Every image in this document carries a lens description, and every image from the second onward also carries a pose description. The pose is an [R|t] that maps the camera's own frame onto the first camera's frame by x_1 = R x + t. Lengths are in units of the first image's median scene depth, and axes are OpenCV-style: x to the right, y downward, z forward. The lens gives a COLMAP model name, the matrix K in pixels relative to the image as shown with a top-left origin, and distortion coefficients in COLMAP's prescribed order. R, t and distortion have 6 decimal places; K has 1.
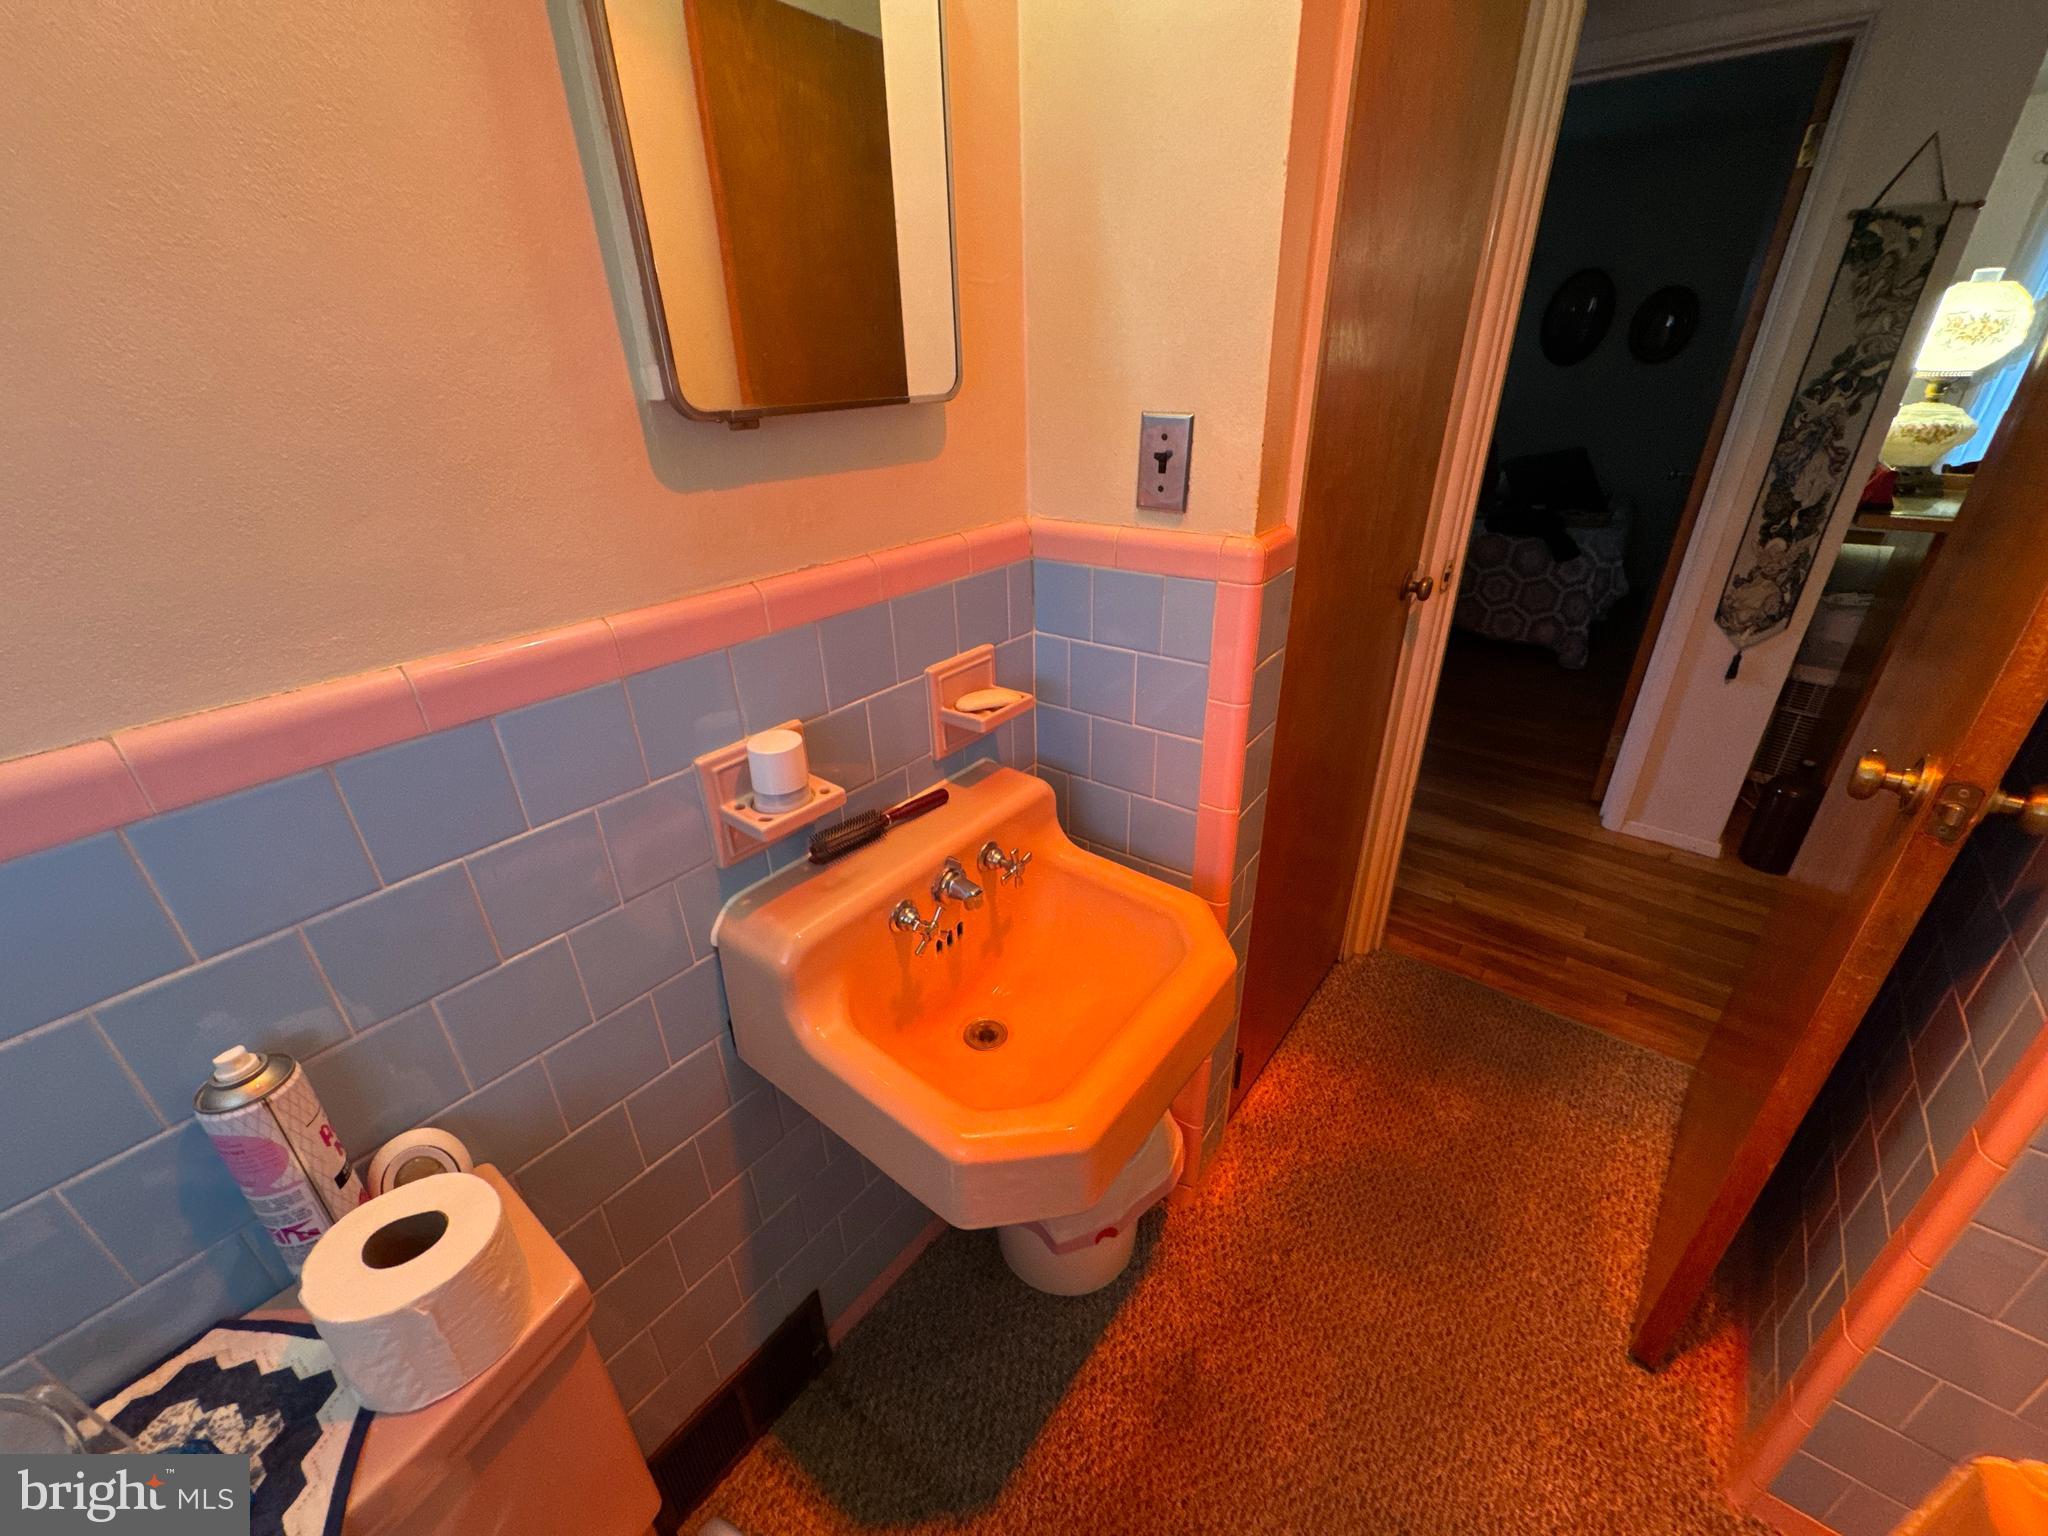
lens RADIAL K [[821.9, 0, 1024.0], [0, 821.9, 768.0], [0, 0, 1]] dist [-0.000428, 0.000101]
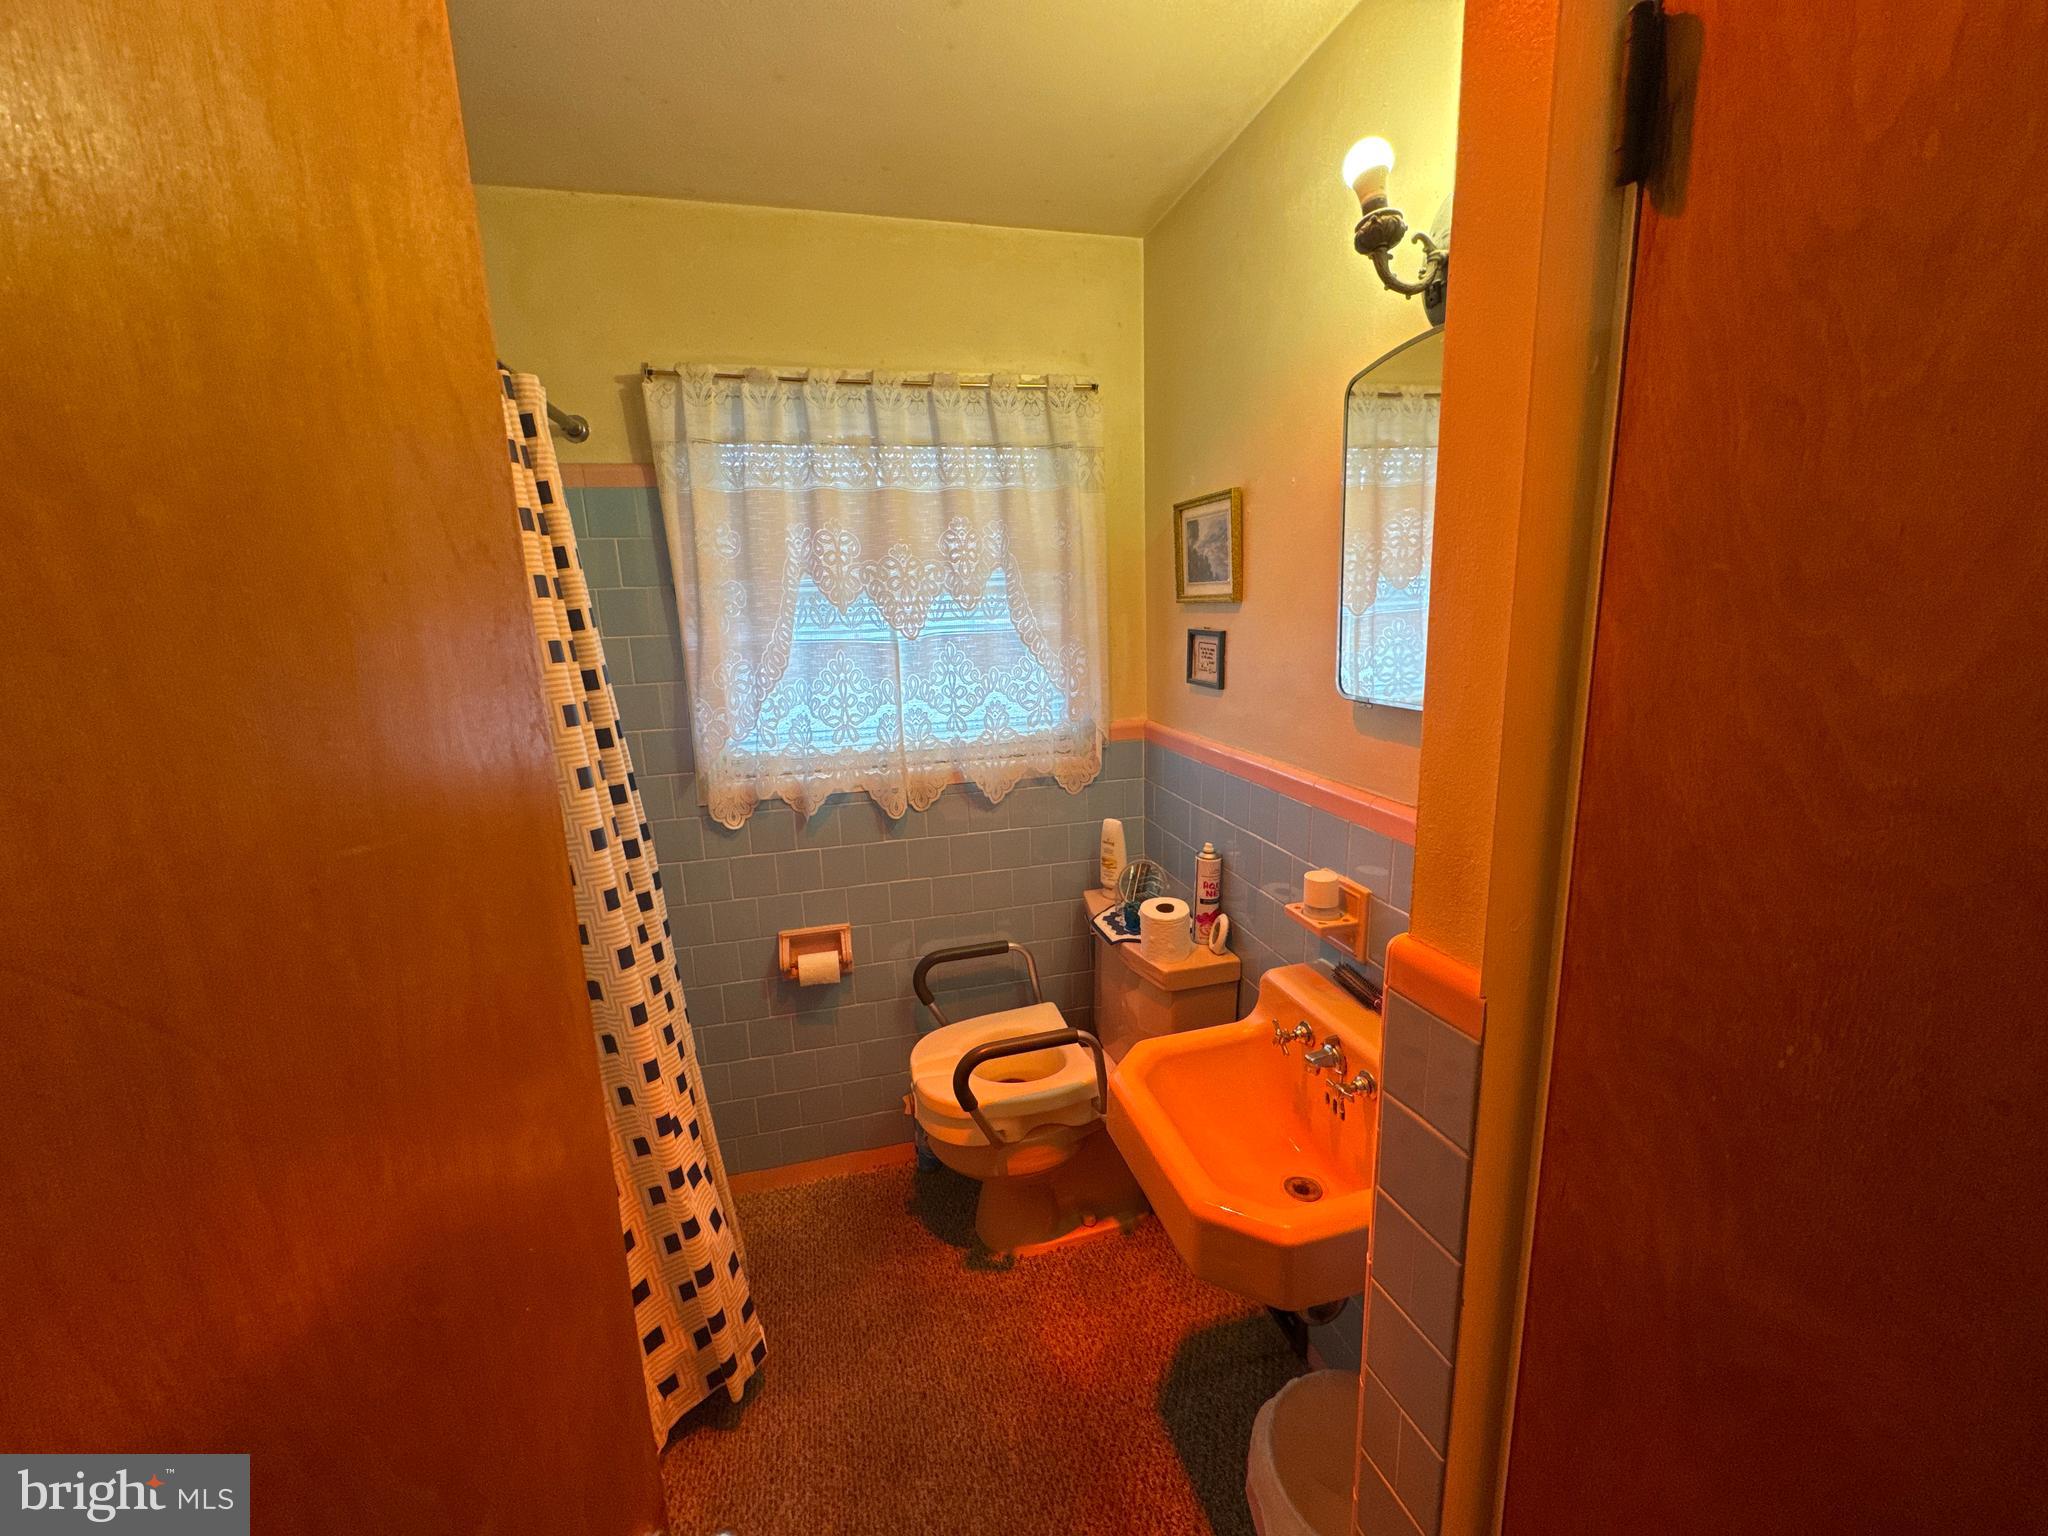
lens RADIAL K [[821.9, 0, 1024.0], [0, 821.9, 768.0], [0, 0, 1]] dist [-0.000428, 0.000101]
pose [[-0.605676, 0.199621, -0.770265, 1.107998], [-0.312612, 0.830490, 0.461043, -0.676483], [0.731731, 0.520037, -0.440604, 1.008241]]
